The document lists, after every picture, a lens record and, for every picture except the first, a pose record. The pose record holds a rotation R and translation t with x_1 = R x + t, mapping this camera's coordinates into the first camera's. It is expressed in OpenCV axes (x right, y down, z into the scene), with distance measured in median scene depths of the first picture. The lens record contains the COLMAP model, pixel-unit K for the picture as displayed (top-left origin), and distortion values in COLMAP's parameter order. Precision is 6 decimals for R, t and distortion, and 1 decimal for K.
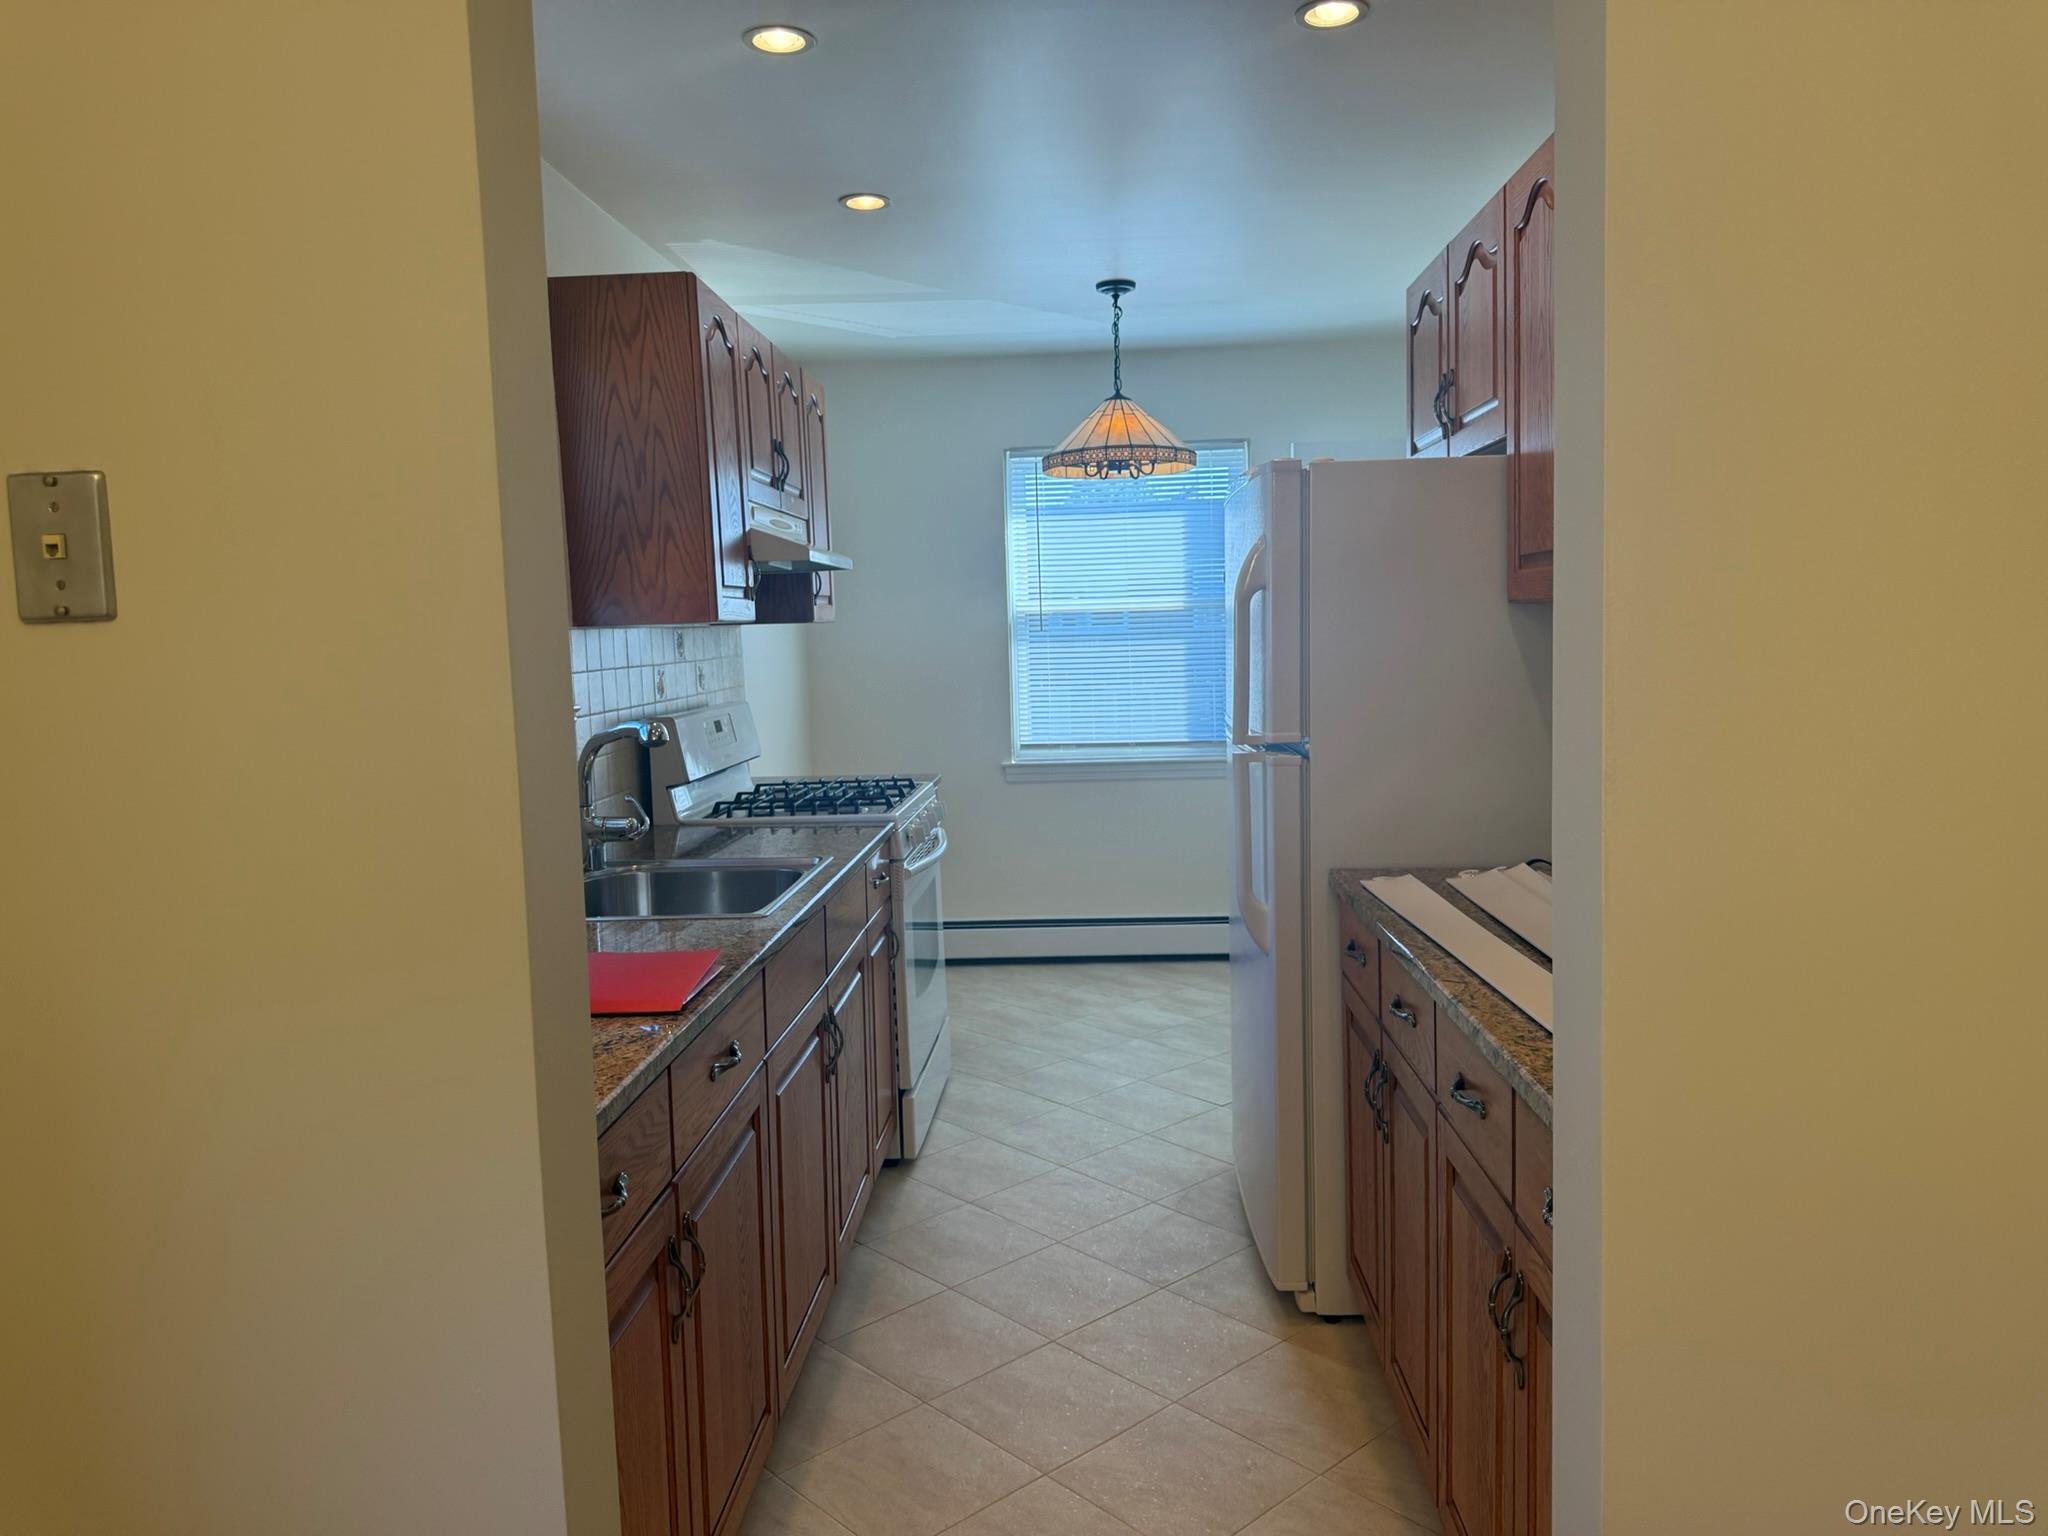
lens RADIAL K [[1446.2, 0, 1024.0], [0, 1446.2, 768.0], [0, 0, 1]] dist [0.105132, -0.137117]
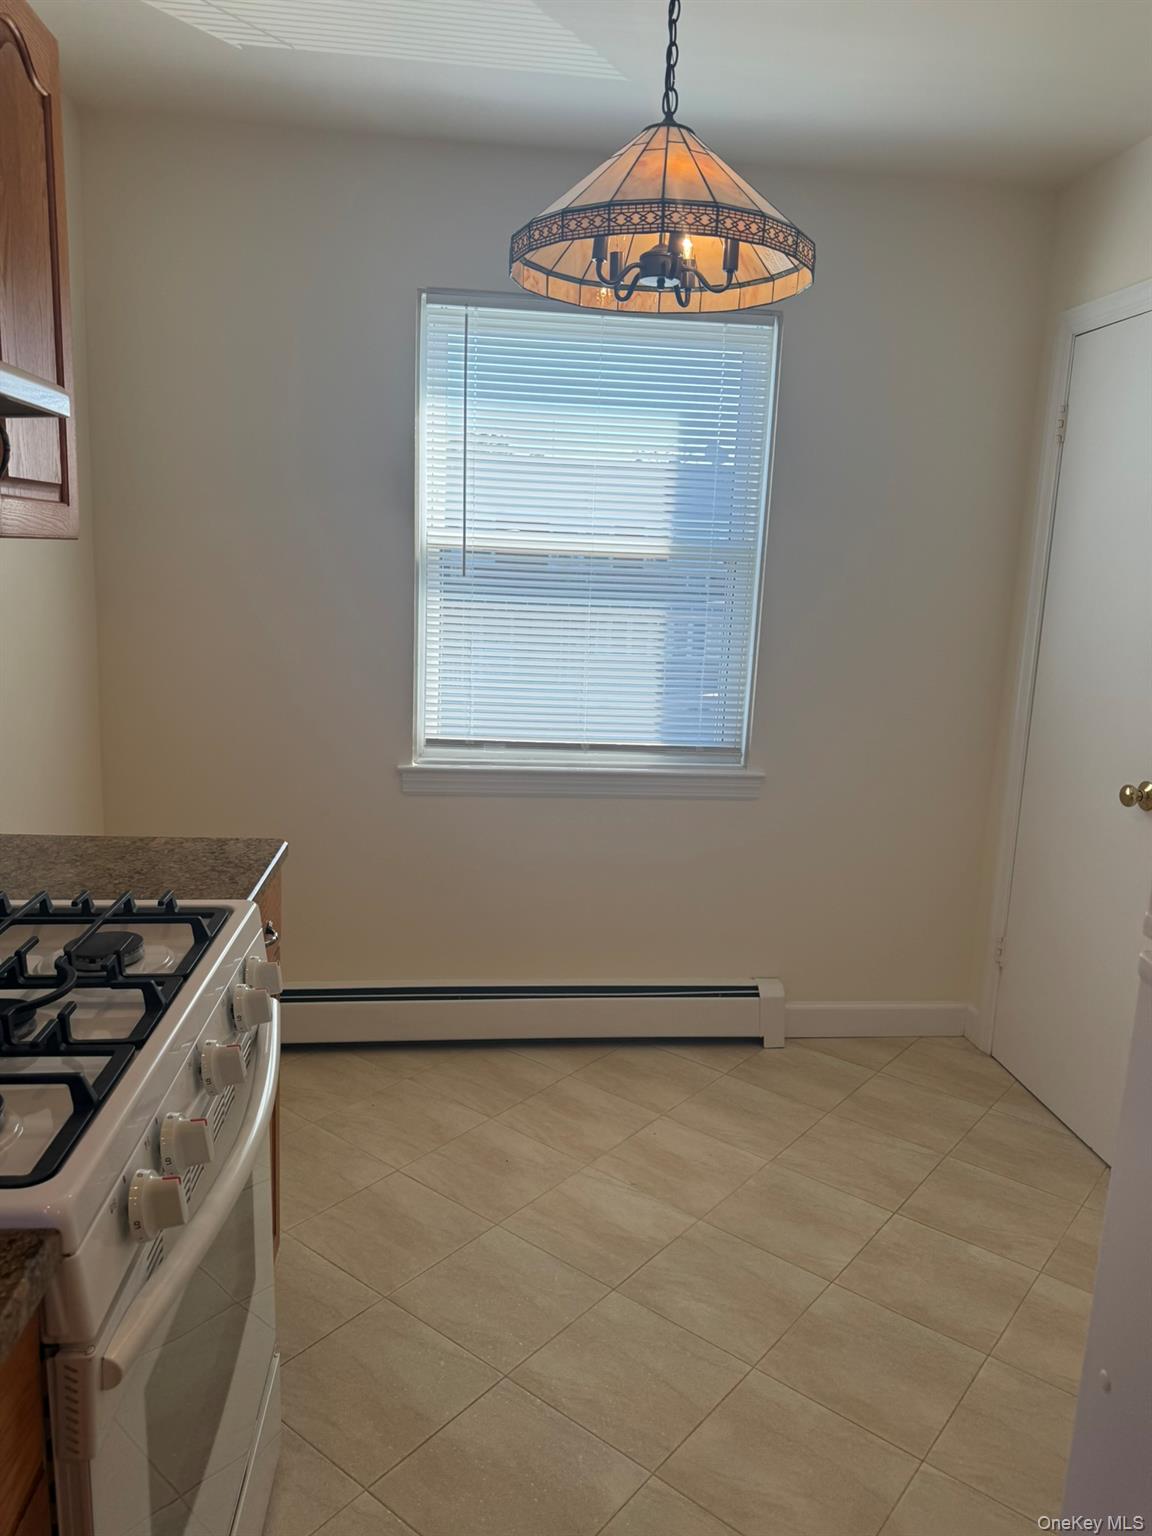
lens RADIAL K [[1084.7, 0, 576.0], [0, 1084.7, 768.0], [0, 0, 1]] dist [0.105132, -0.137117]
pose [[0.985897, 0.040522, 0.162374, -0.015966], [-0.055790, 0.994323, 0.090602, -0.055566], [-0.157781, -0.098383, 0.982561, 0.494763]]
